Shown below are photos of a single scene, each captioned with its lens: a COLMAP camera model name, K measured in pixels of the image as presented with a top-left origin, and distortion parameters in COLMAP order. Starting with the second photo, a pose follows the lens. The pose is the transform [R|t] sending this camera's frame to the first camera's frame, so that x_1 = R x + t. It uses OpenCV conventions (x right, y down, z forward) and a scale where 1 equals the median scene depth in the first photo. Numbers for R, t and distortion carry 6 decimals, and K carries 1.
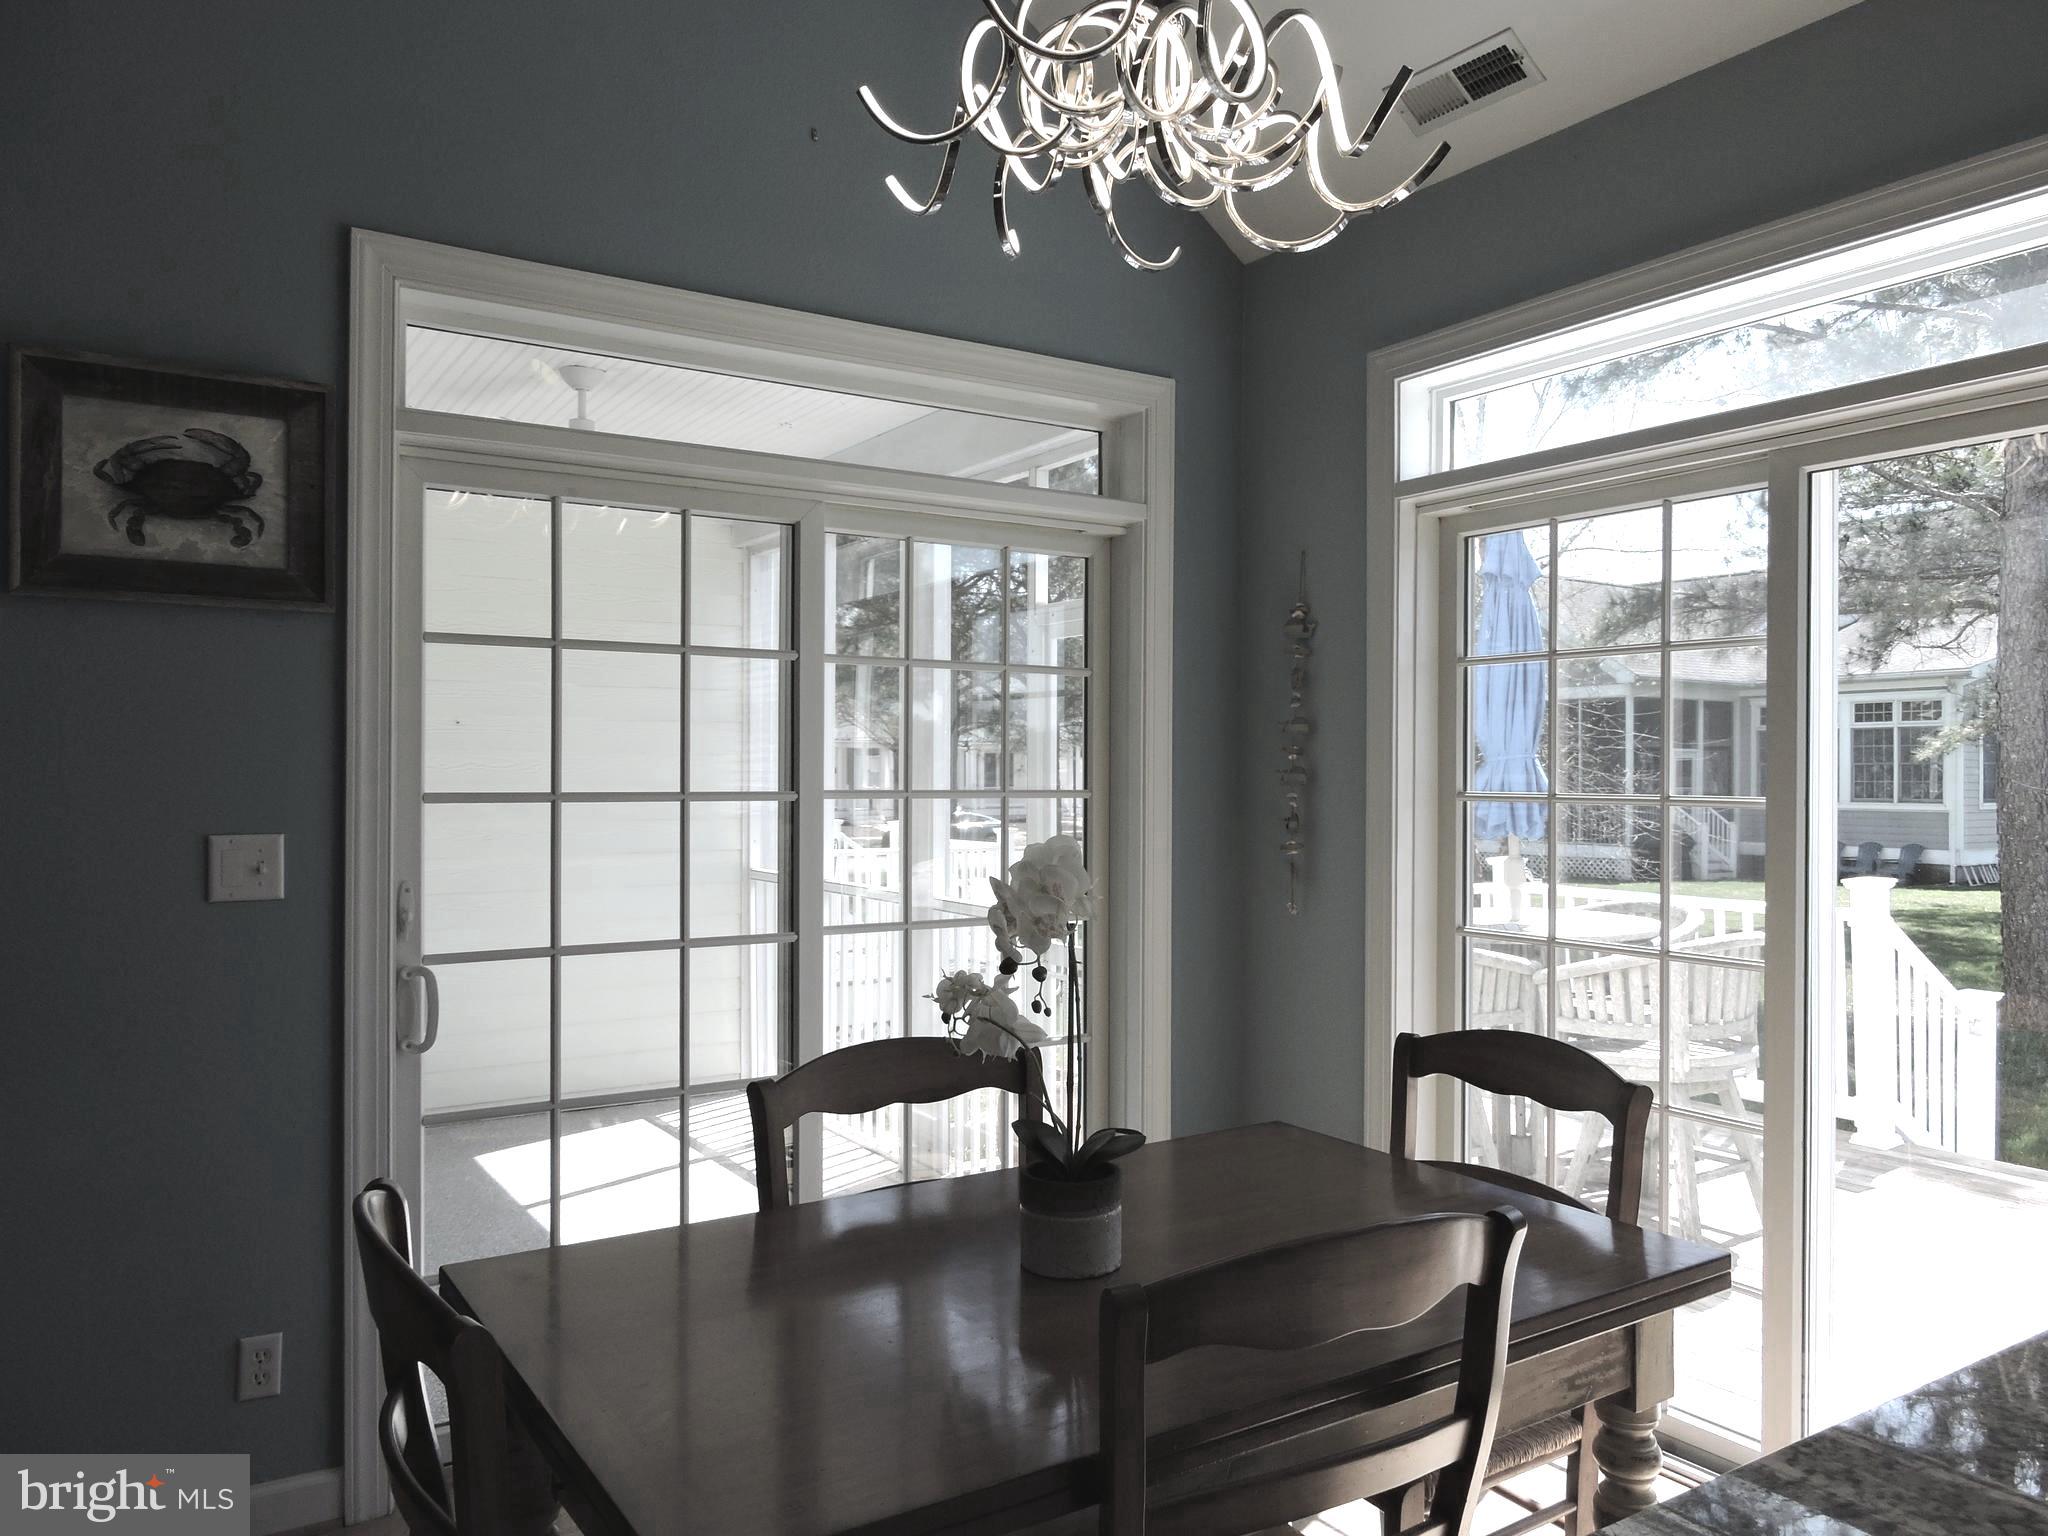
lens RADIAL K [[1467.1, 0, 1028.8], [0, 1467.1, 774.7], [0, 0, 1]] dist [-0.001101, -0.001188]
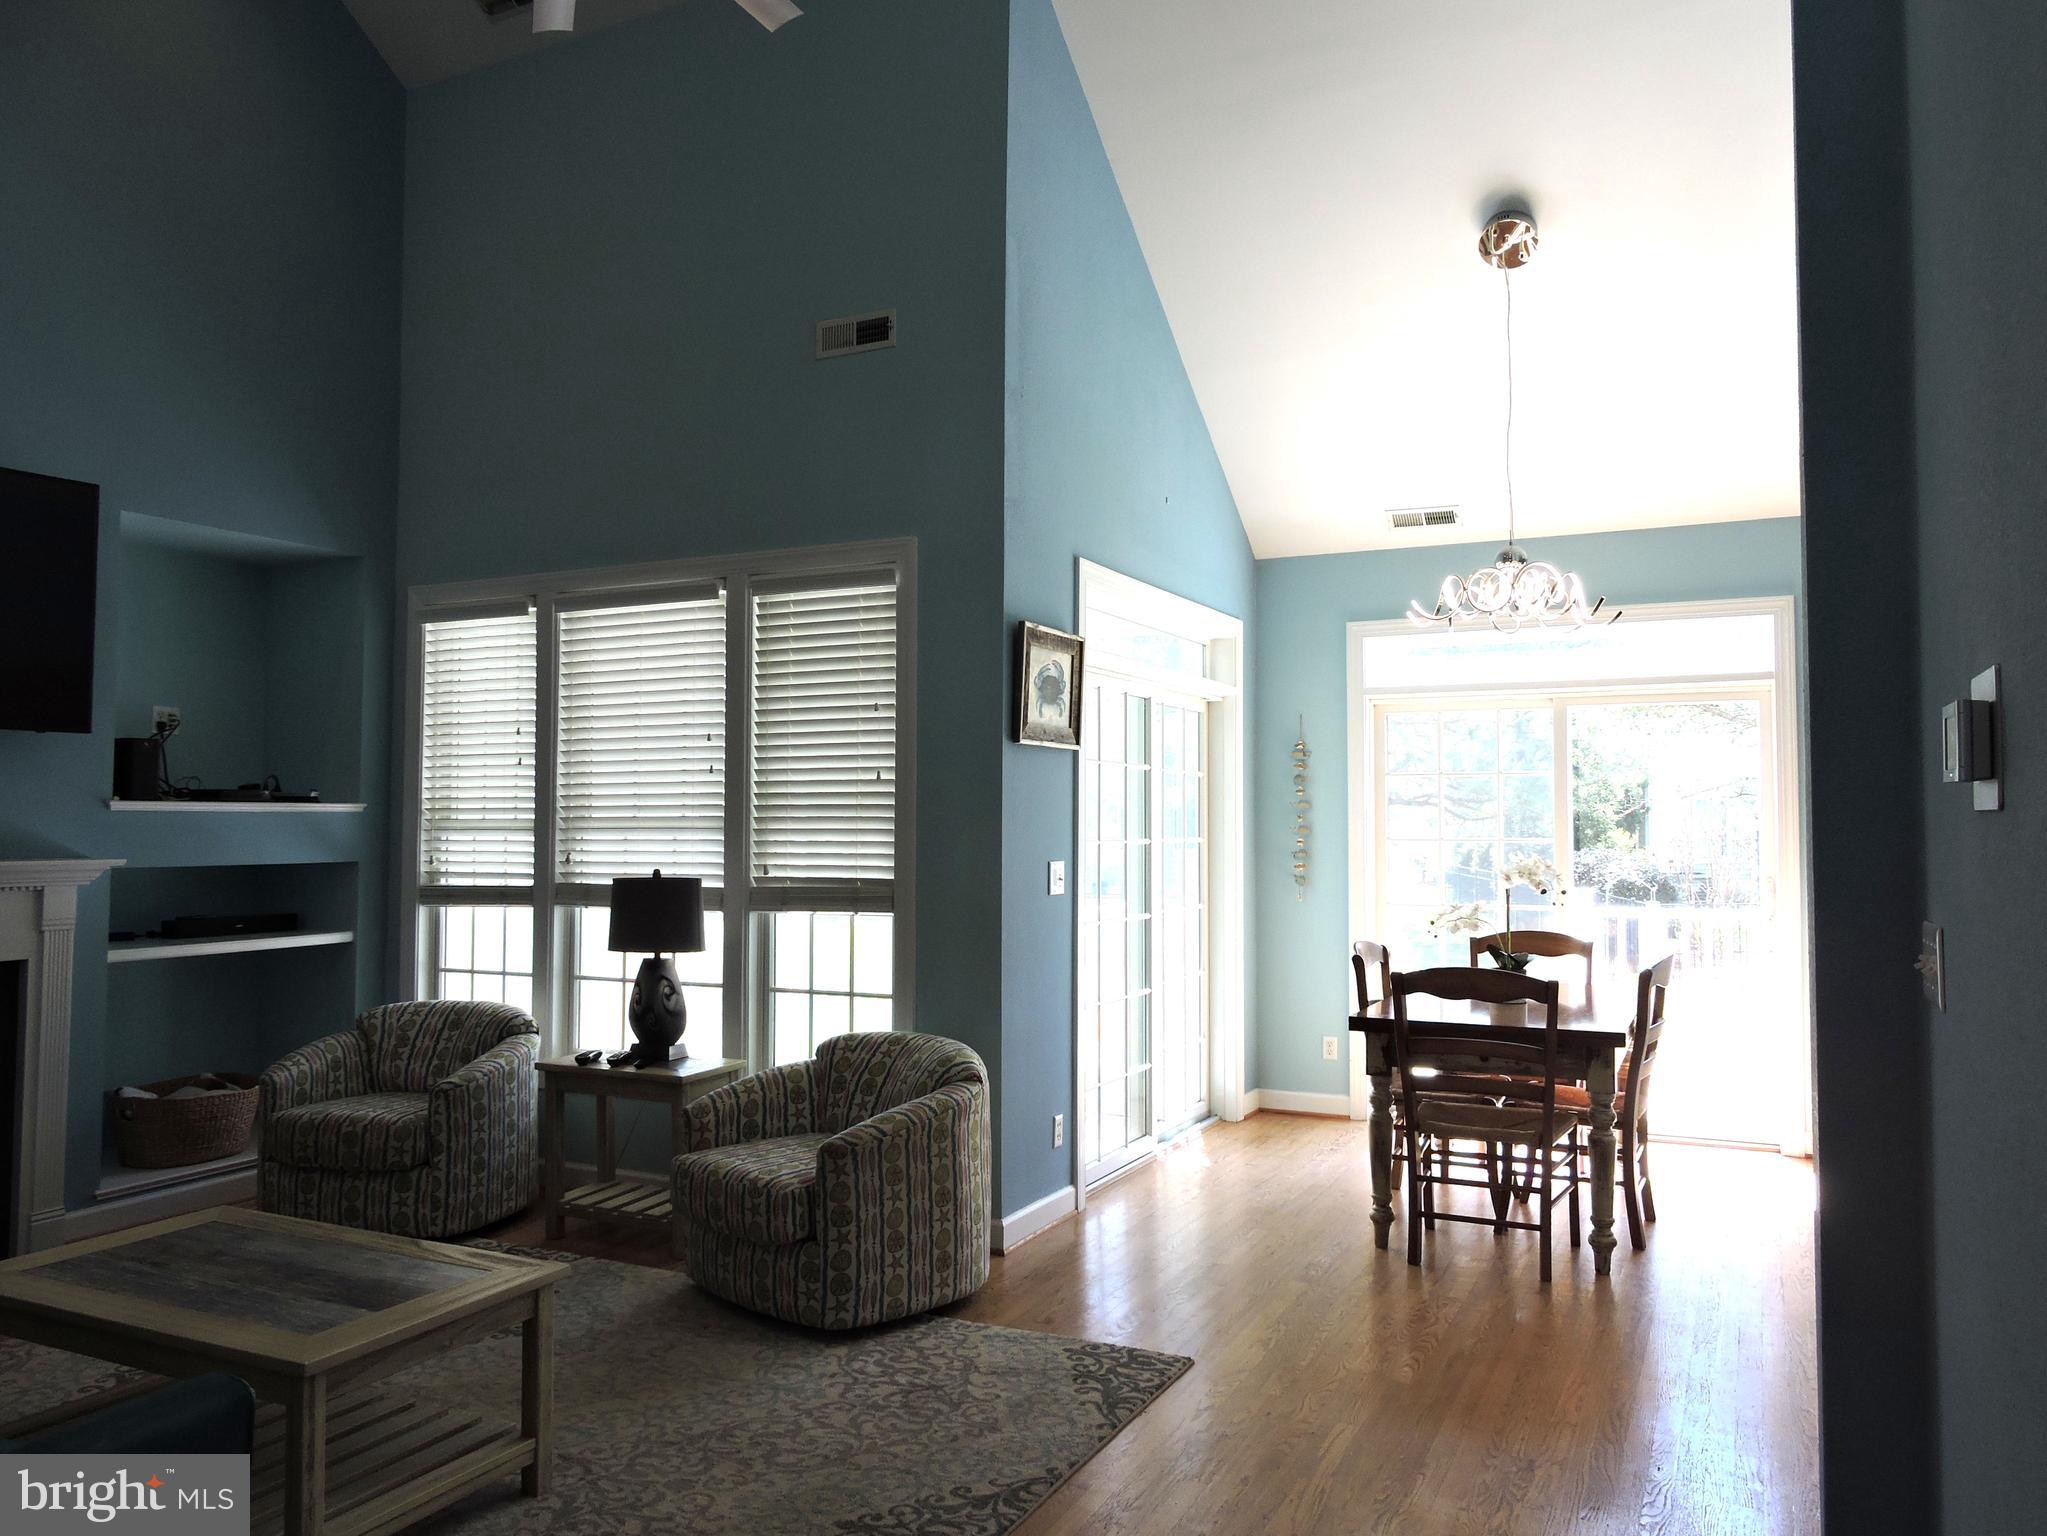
lens RADIAL K [[1478.3, 0, 1015.0], [0, 1478.3, 773.5], [0, 0, 1]] dist [-0.000281, -0.002355]
pose [[0.861083, 0.015629, 0.508225, -1.560170], [0.001843, 0.999425, -0.033857, -0.010803], [-0.508462, 0.030090, 0.860559, -0.683740]]
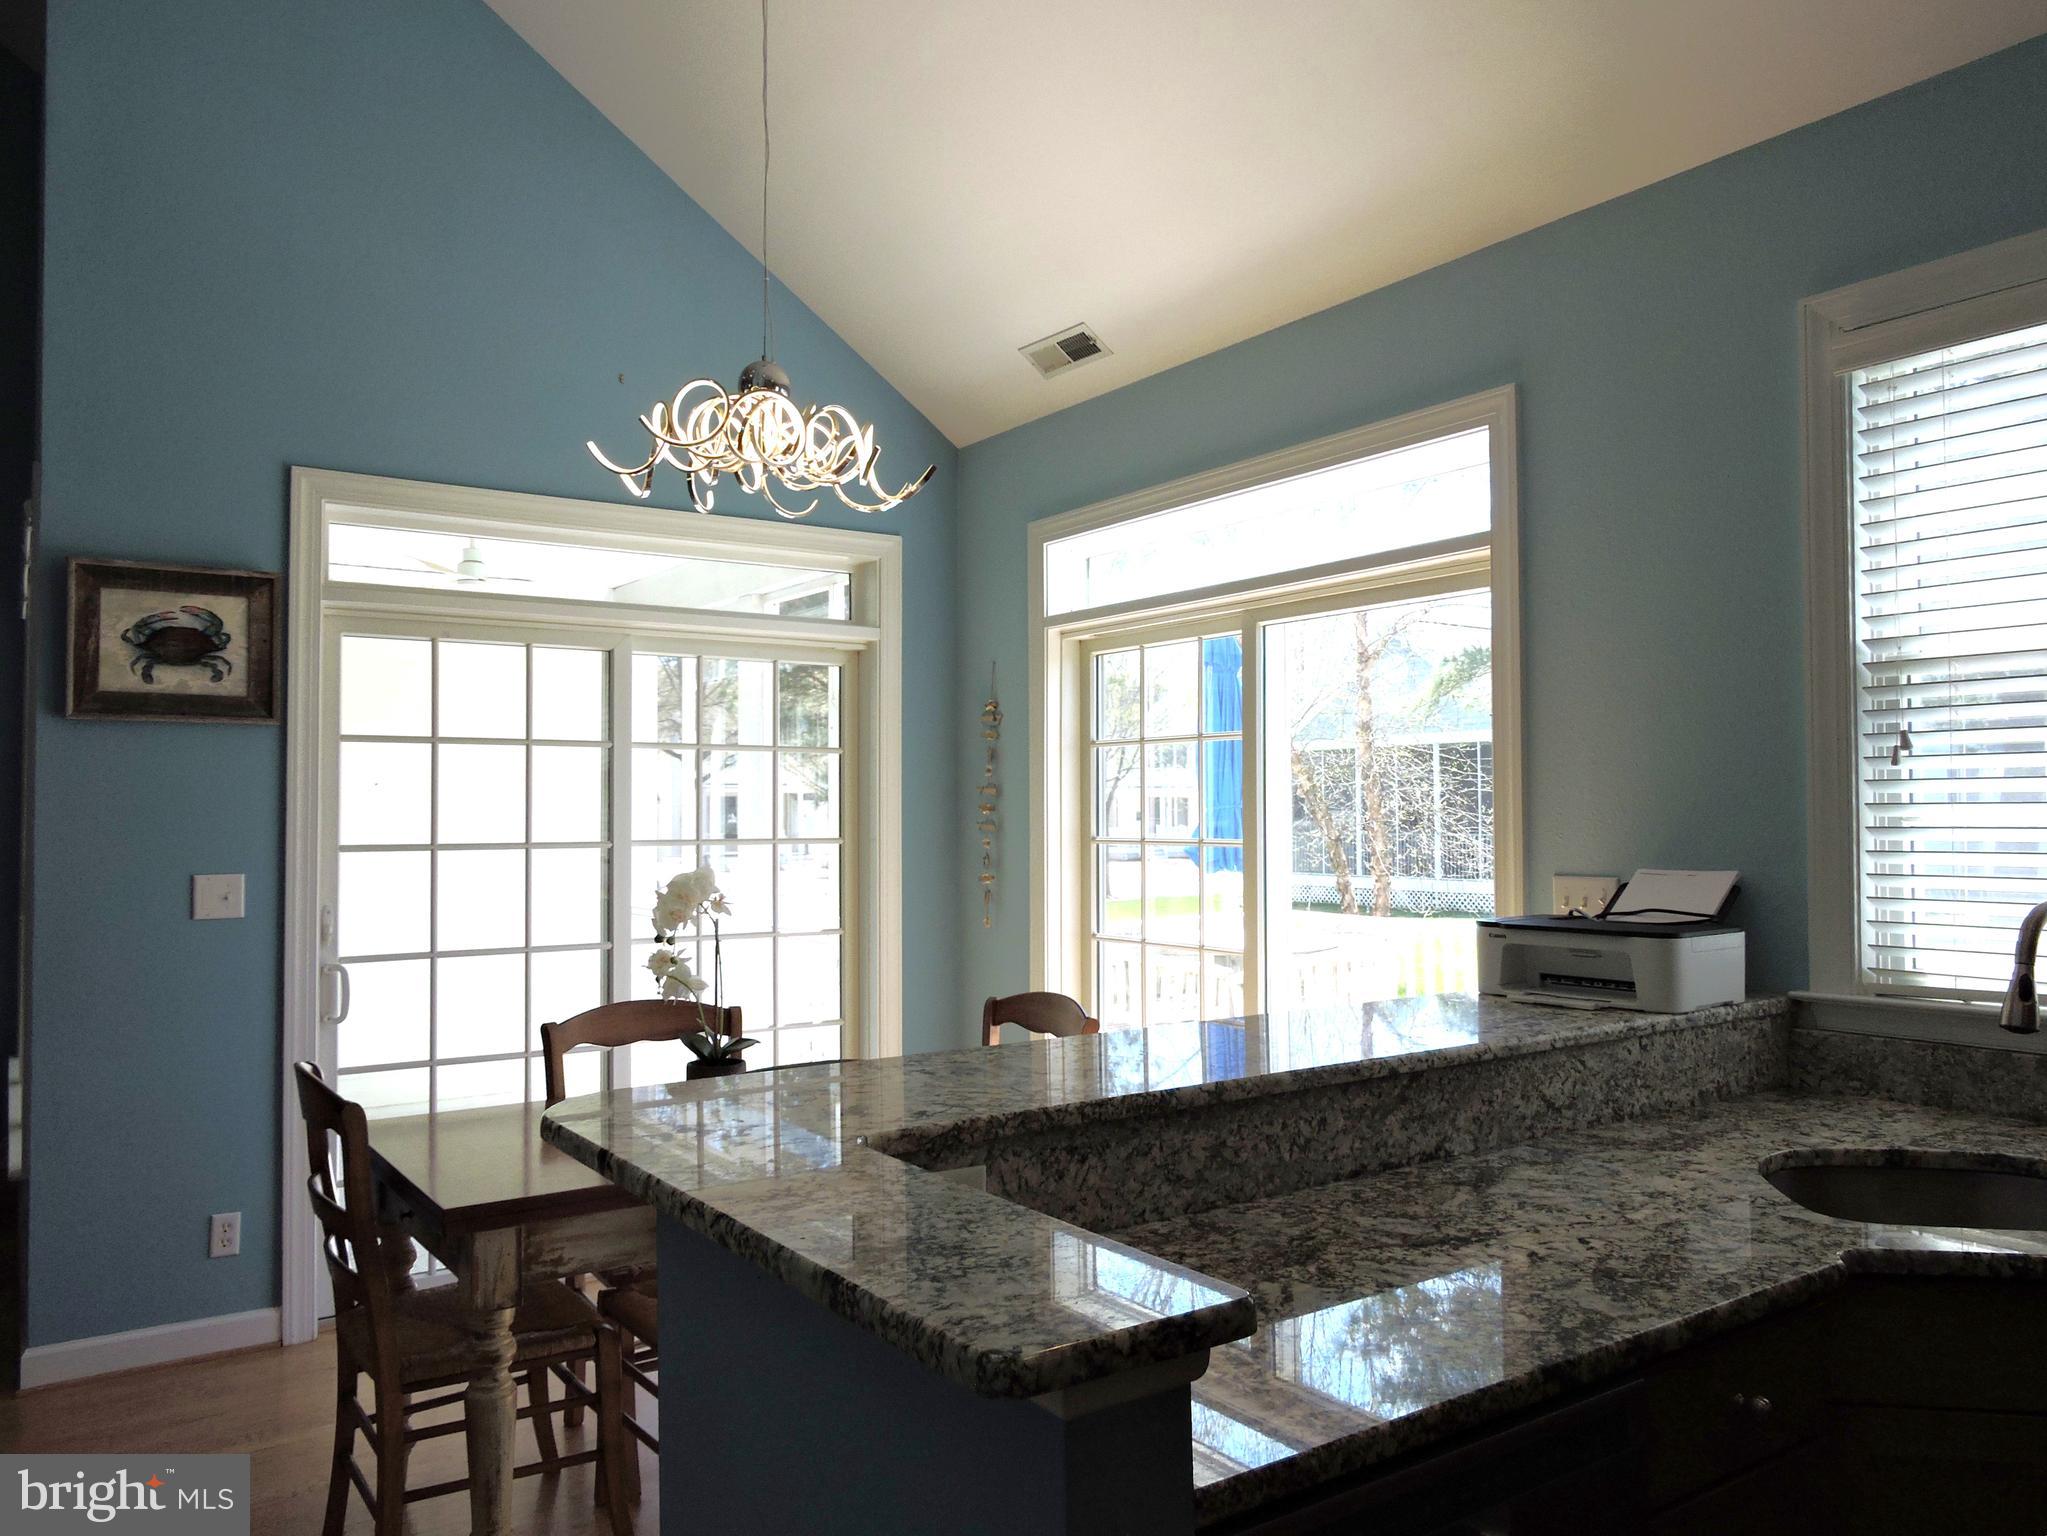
lens RADIAL K [[1478.3, 0, 1015.0], [0, 1478.3, 773.5], [0, 0, 1]] dist [-0.000281, -0.002355]
pose [[0.999556, -0.007914, 0.028726, 0.227968], [0.008773, 0.999514, -0.029906, -0.009448], [-0.028475, 0.030145, 0.999140, -0.515137]]
